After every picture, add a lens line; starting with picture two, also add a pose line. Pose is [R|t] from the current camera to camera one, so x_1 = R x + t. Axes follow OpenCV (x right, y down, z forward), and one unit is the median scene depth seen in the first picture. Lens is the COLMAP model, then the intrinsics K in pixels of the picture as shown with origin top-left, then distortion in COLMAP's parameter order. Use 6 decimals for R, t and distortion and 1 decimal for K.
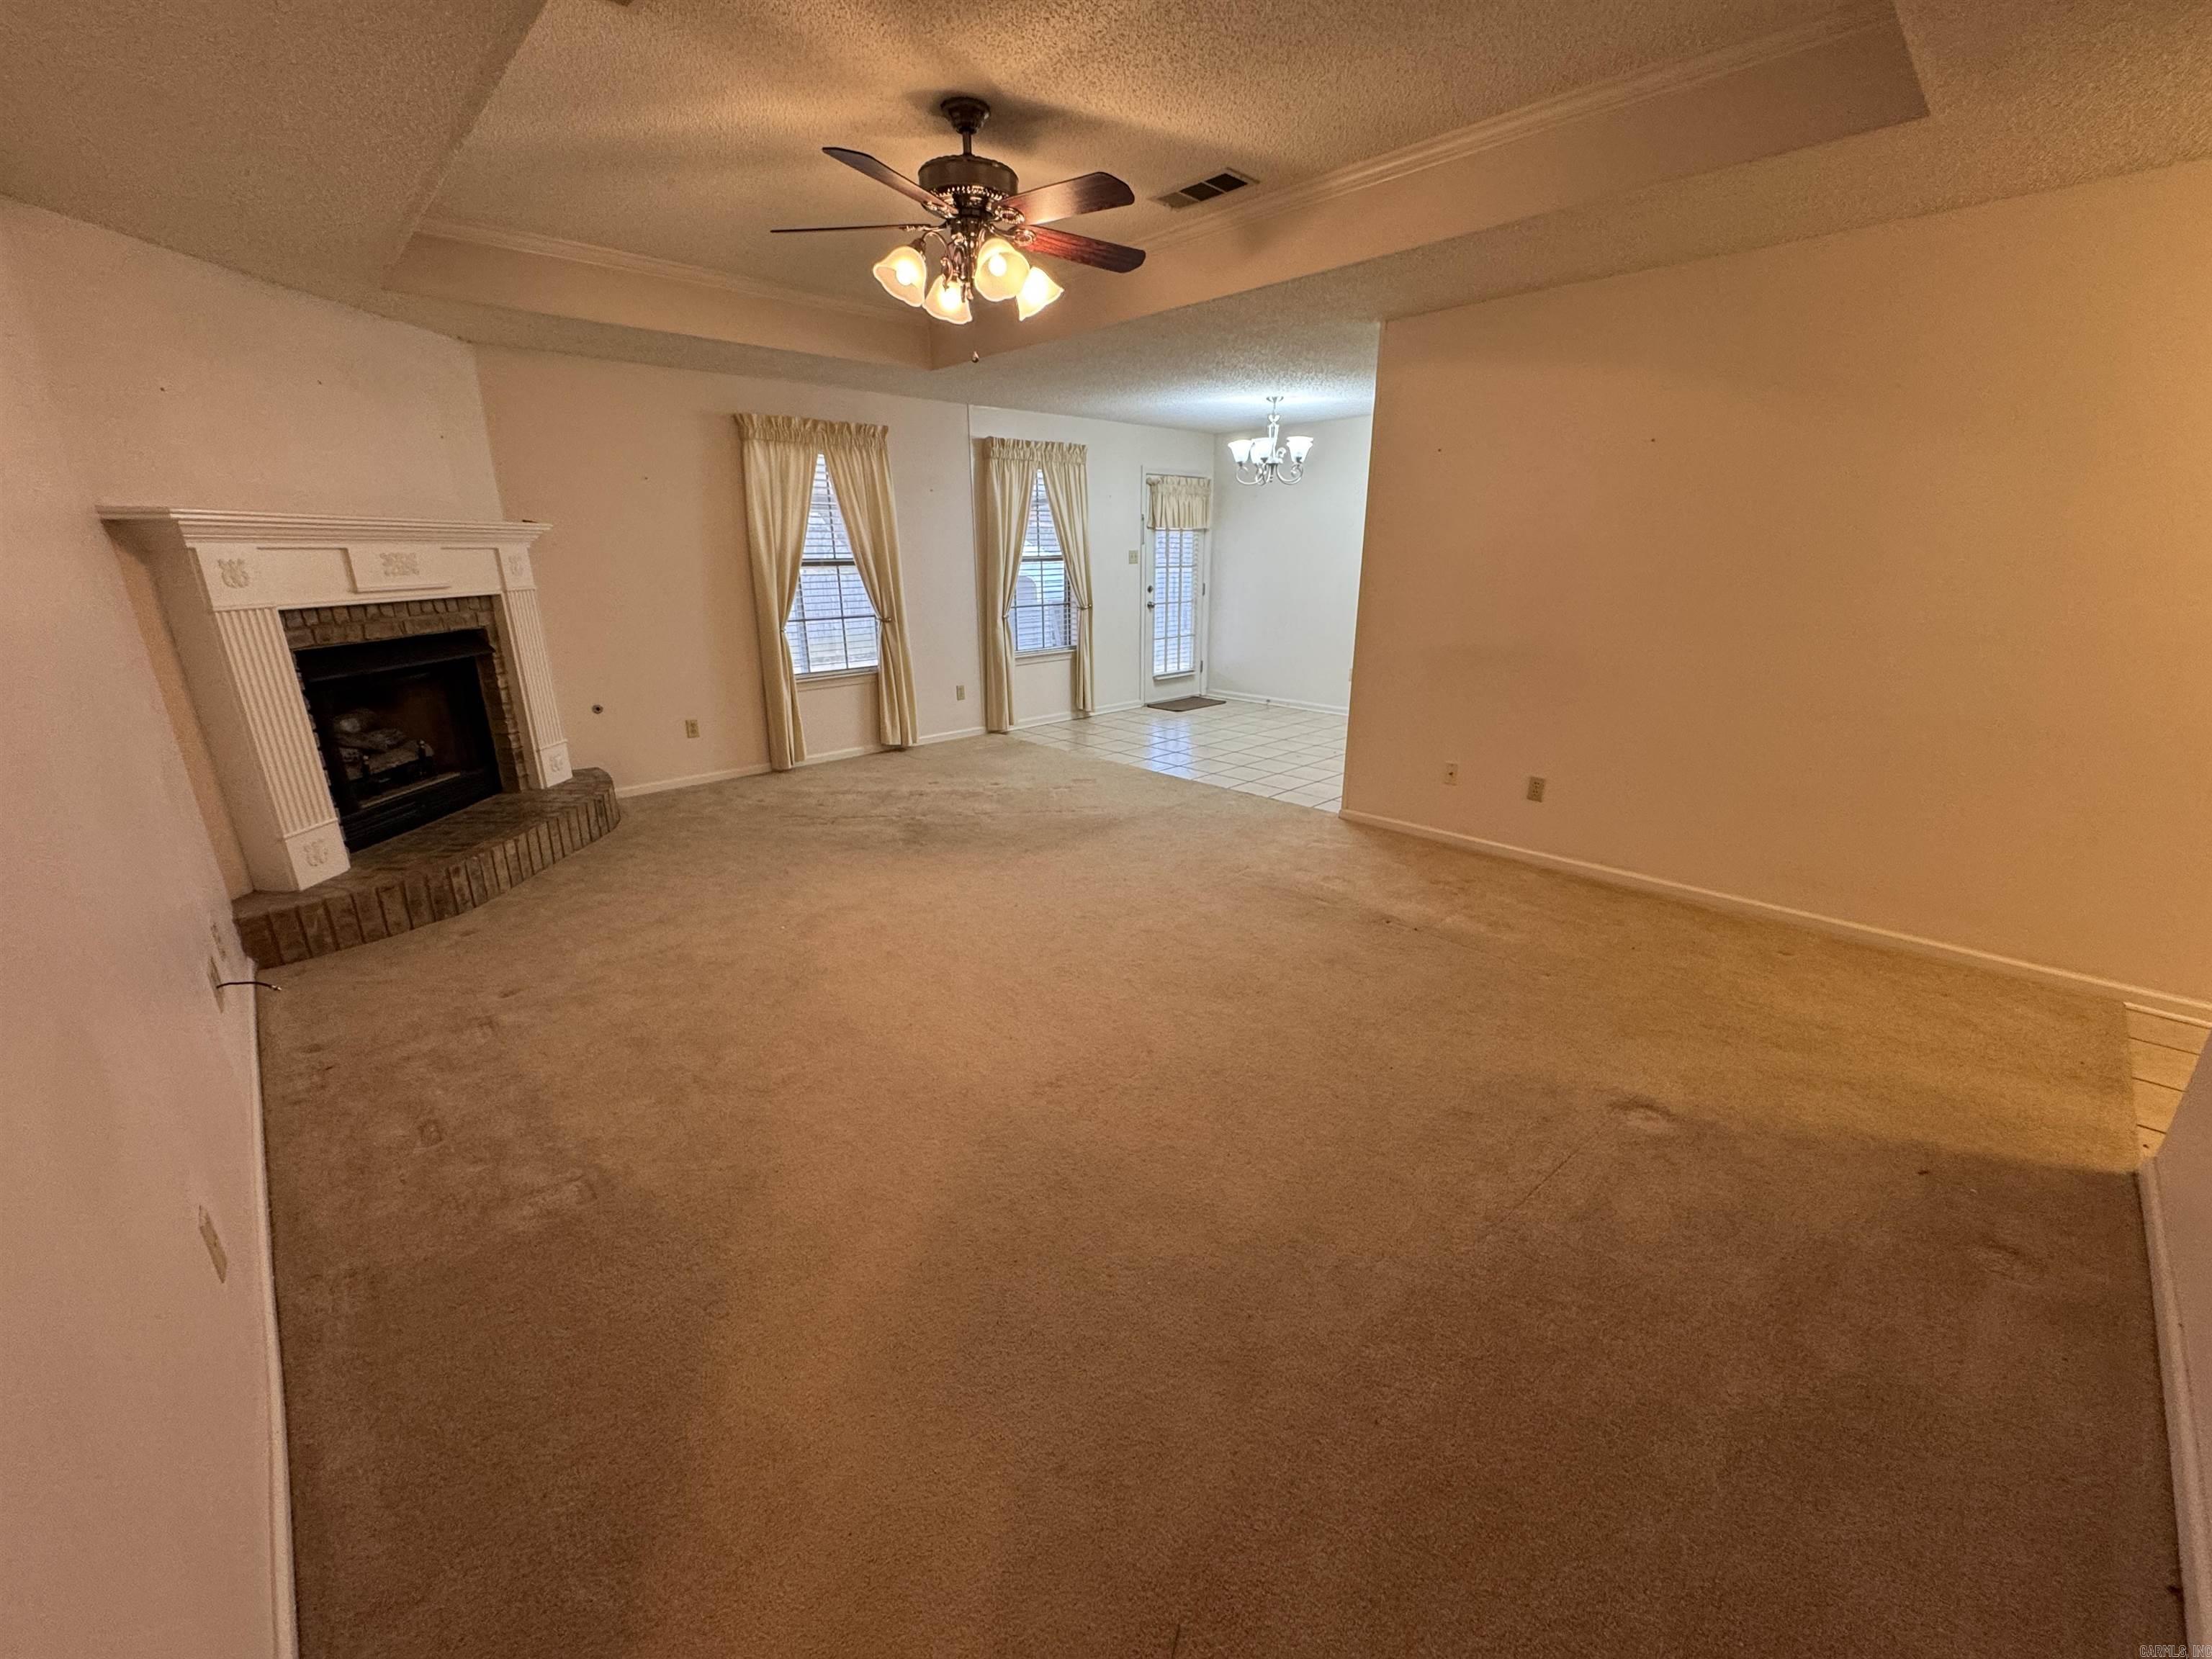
lens RADIAL K [[882.9, 0, 1108.5], [0, 882.9, 822.2], [0, 0, 1]] dist [-0.003327, 0.001122]
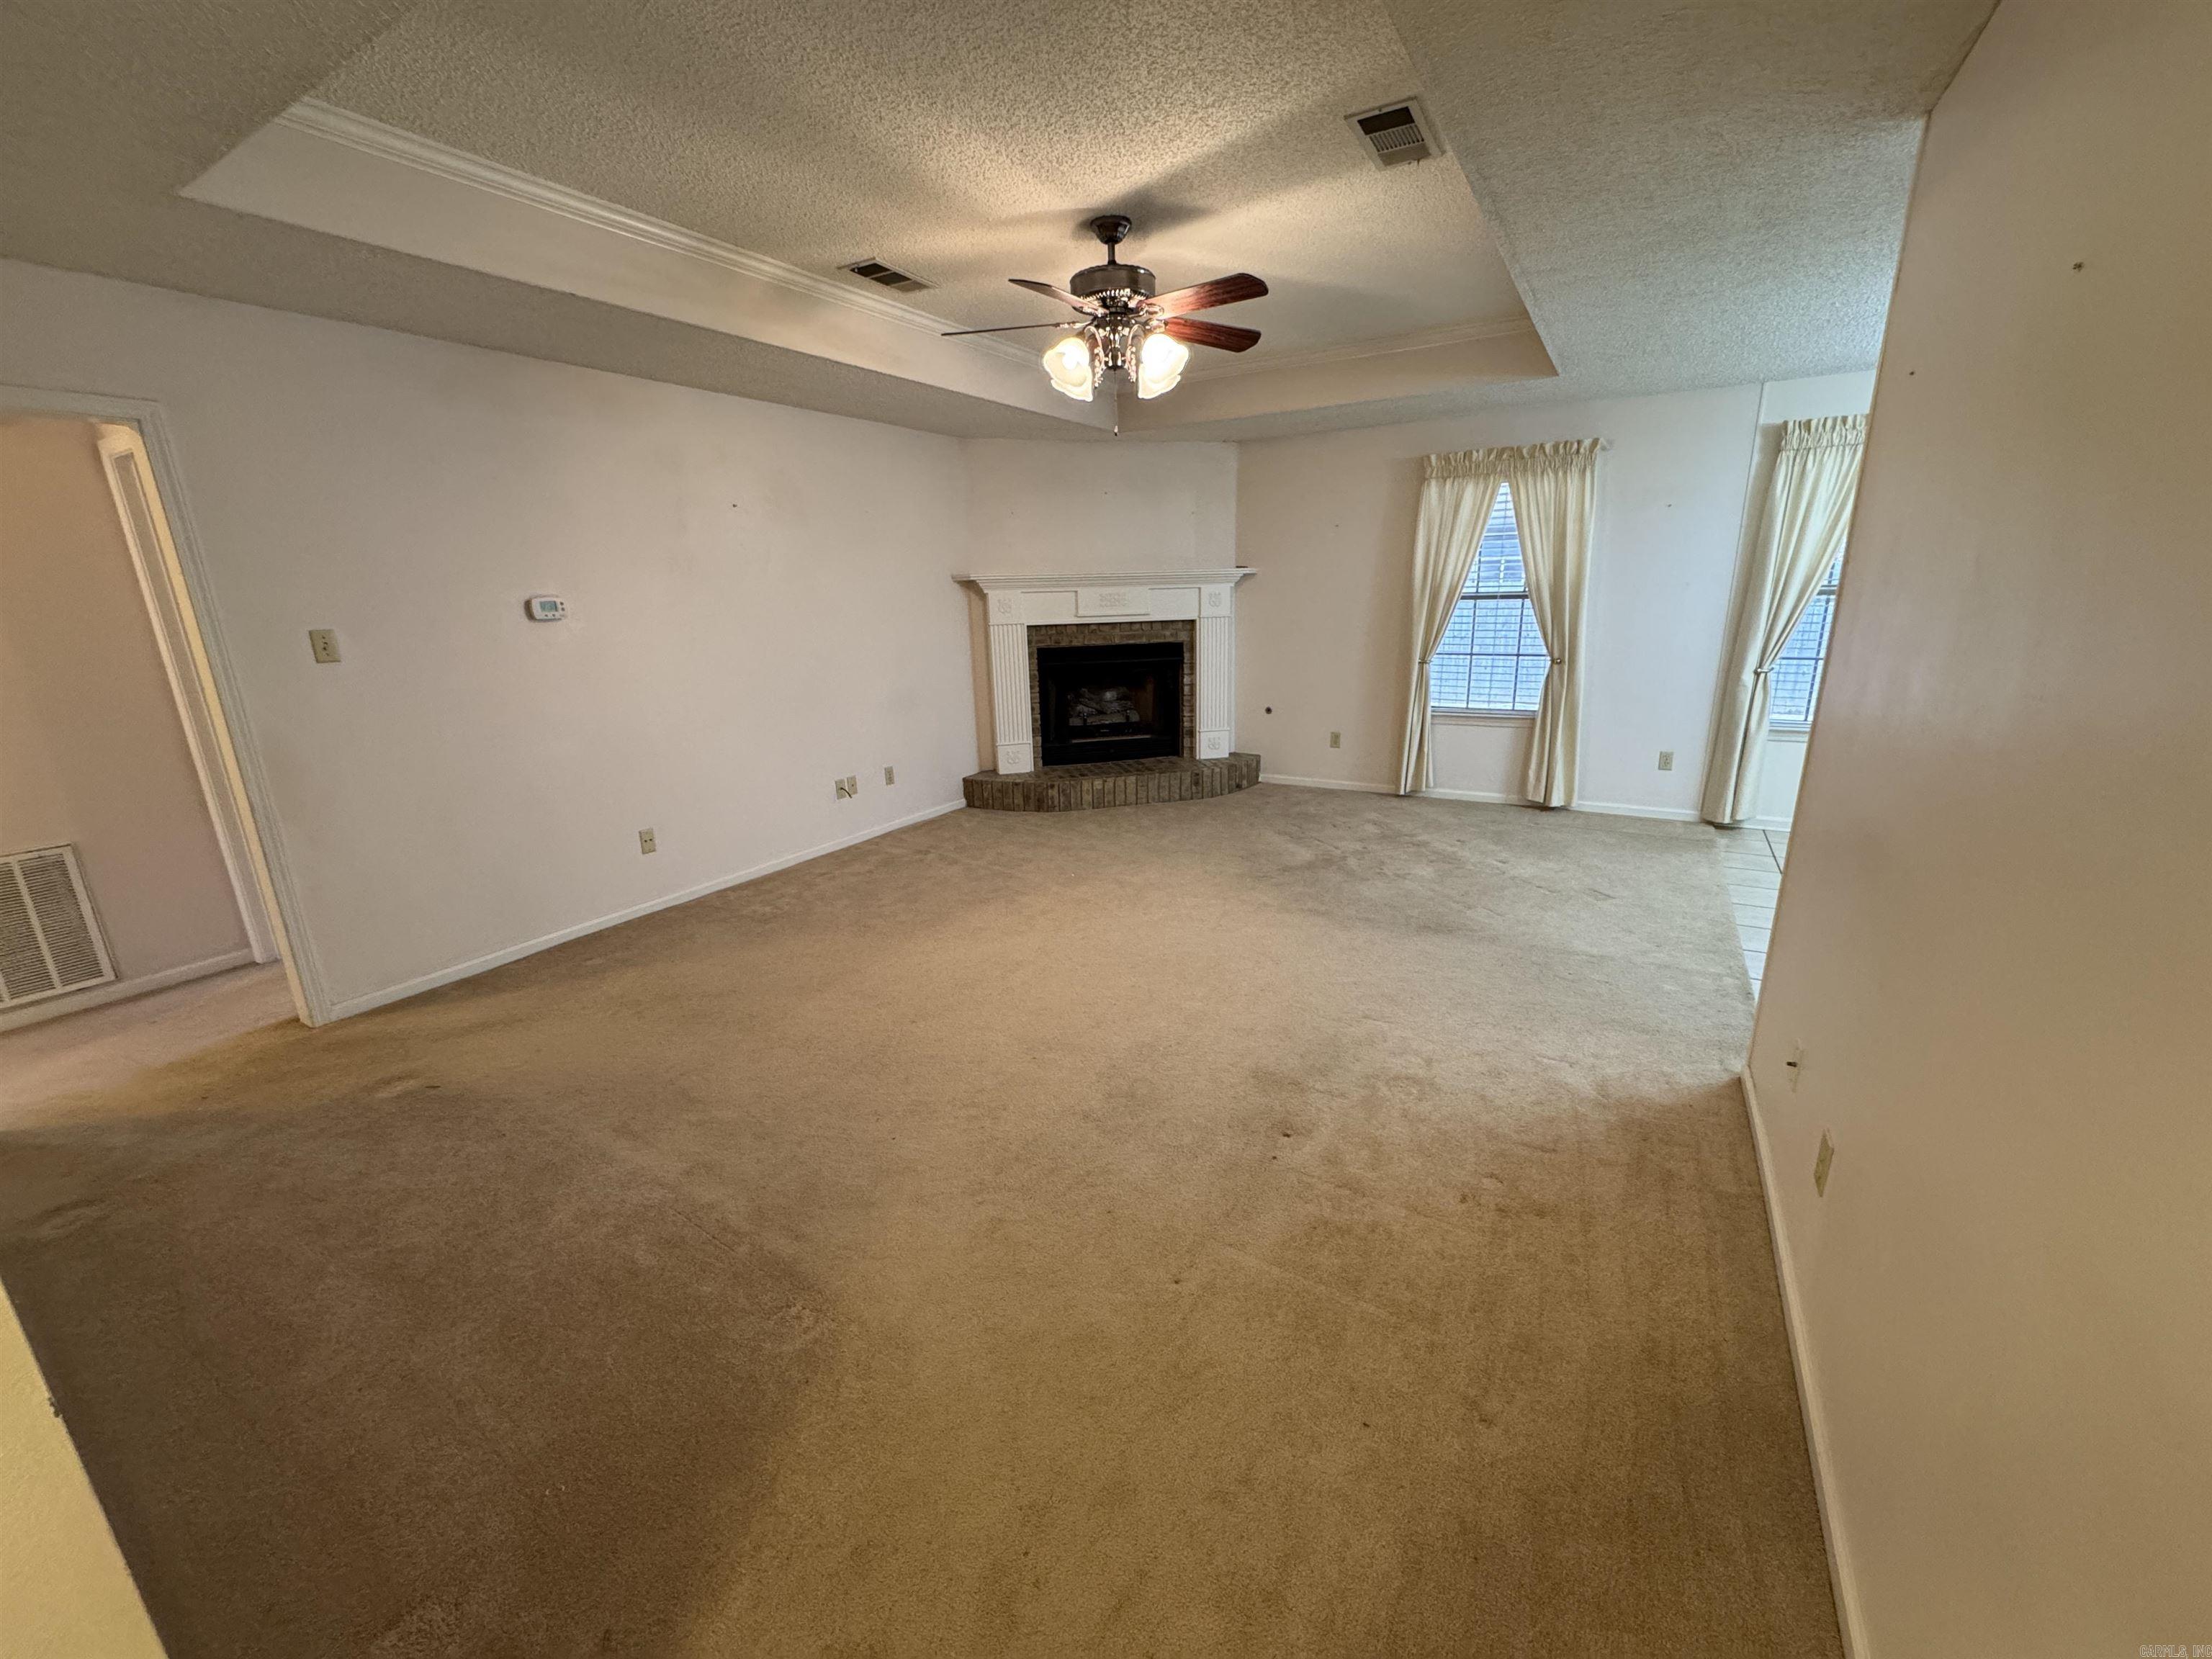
lens RADIAL K [[882.9, 0, 1109.8], [0, 882.9, 830.6], [0, 0, 1]] dist [-0.003327, 0.001122]
pose [[0.268805, 0.256451, -0.928427, 0.614501], [-0.260936, 0.947248, 0.186102, -0.147100], [0.927177, 0.192234, 0.321543, 0.427697]]
